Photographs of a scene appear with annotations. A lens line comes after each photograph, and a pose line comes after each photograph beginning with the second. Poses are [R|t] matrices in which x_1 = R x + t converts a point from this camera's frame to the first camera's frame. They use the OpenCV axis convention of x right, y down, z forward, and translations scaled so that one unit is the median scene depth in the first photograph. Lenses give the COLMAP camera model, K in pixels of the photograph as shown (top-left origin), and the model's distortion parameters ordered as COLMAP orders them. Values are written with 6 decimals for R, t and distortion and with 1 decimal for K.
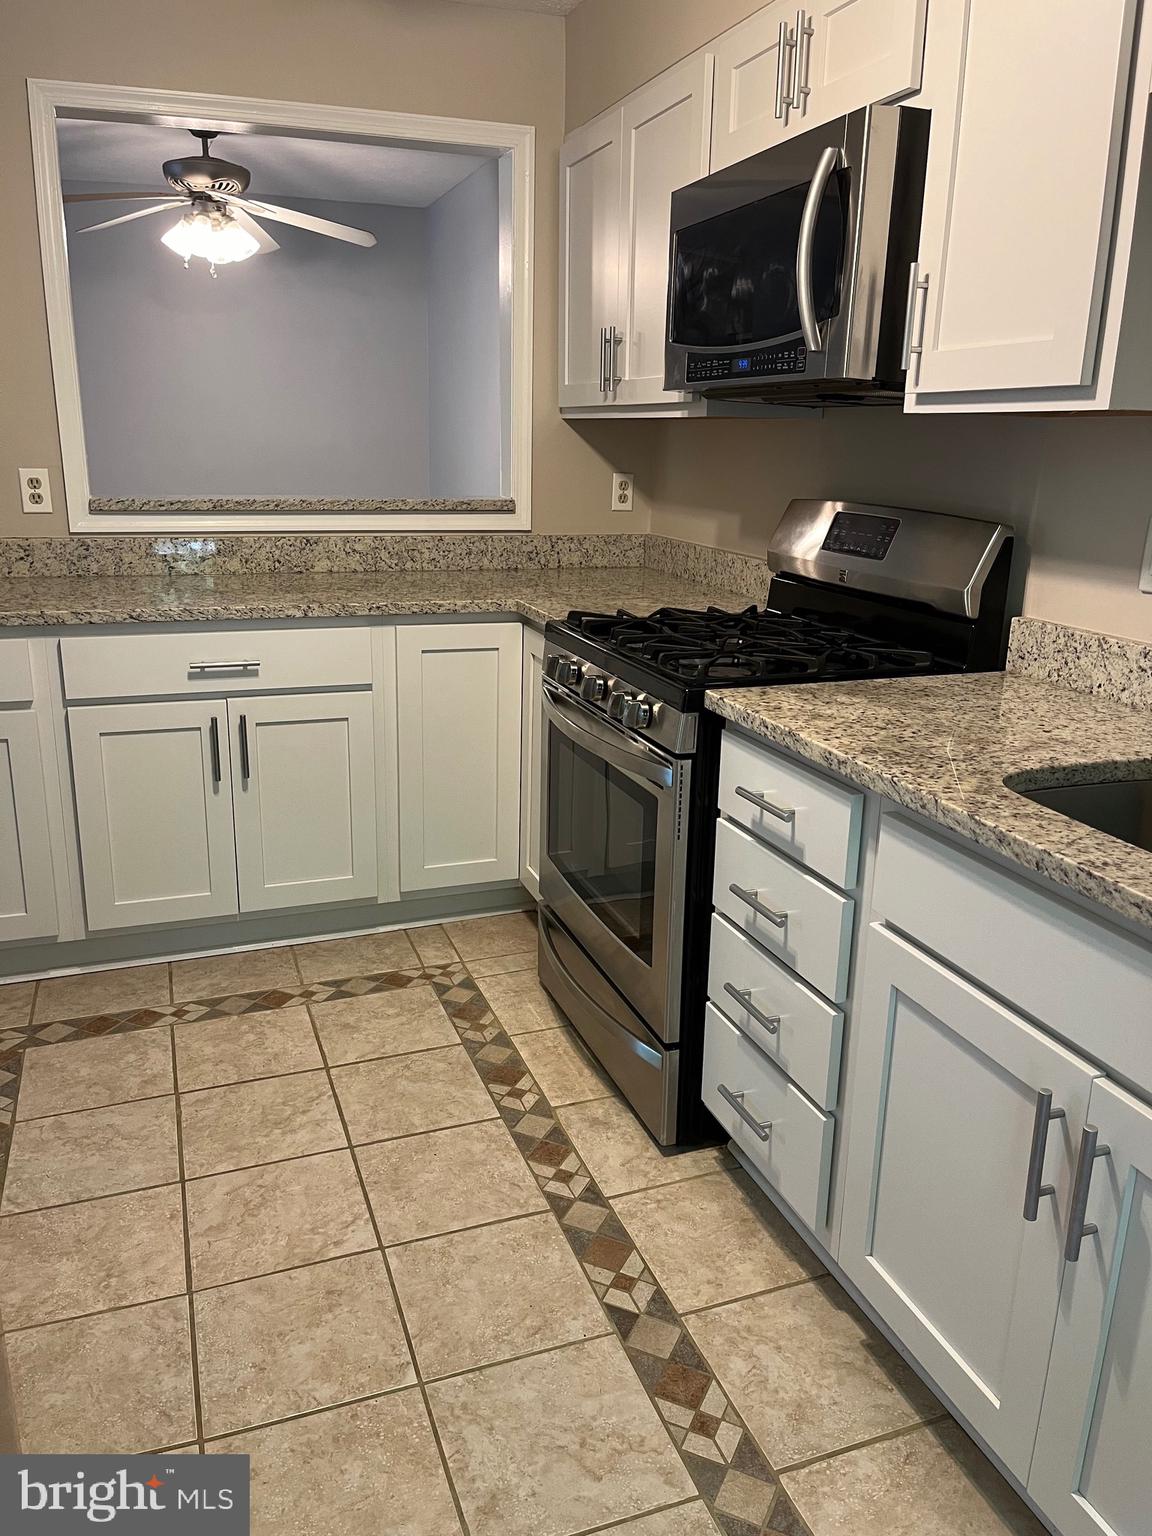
lens RADIAL K [[1169.5, 0, 576.0], [0, 1169.5, 768.0], [0, 0, 1]] dist [0.073791, -0.110663]
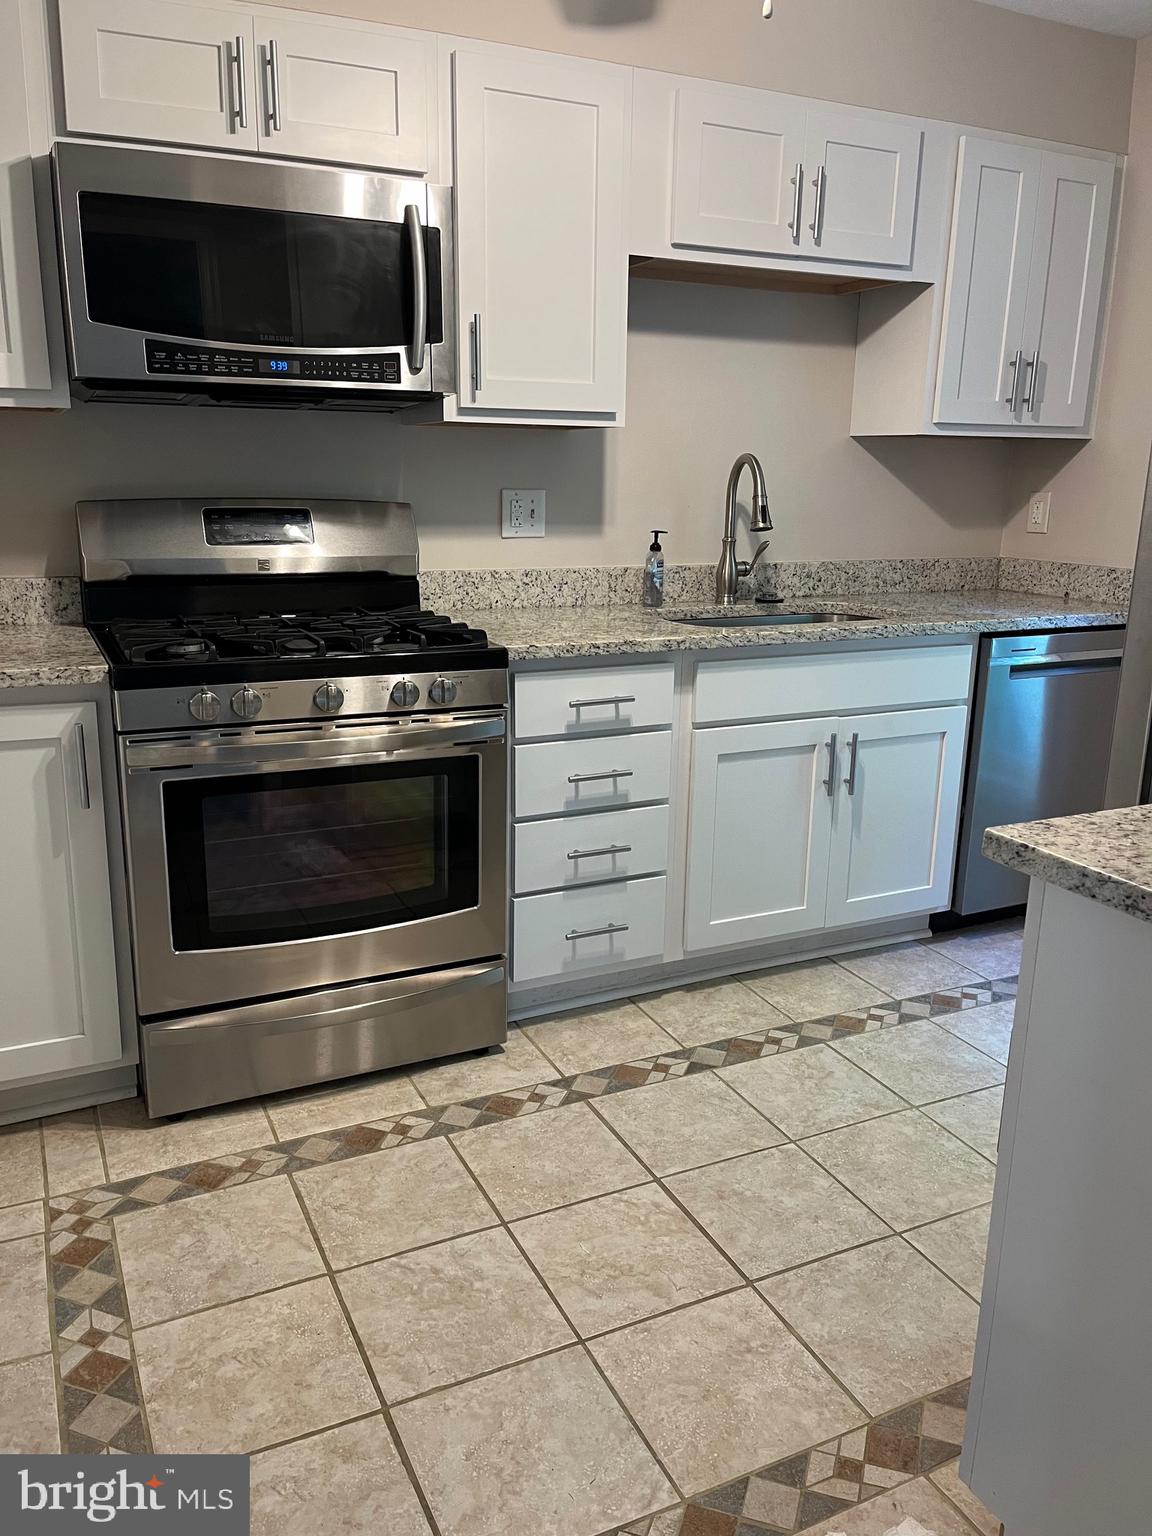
lens RADIAL K [[1156.9, 0, 585.2], [0, 1156.9, 782.5], [0, 0, 1]] dist [0.030968, -0.005885]
pose [[-0.104198, -0.279410, 0.954501, -1.070504], [0.259376, 0.918879, 0.297297, -0.268517], [-0.960139, 0.278552, -0.023273, 0.969783]]
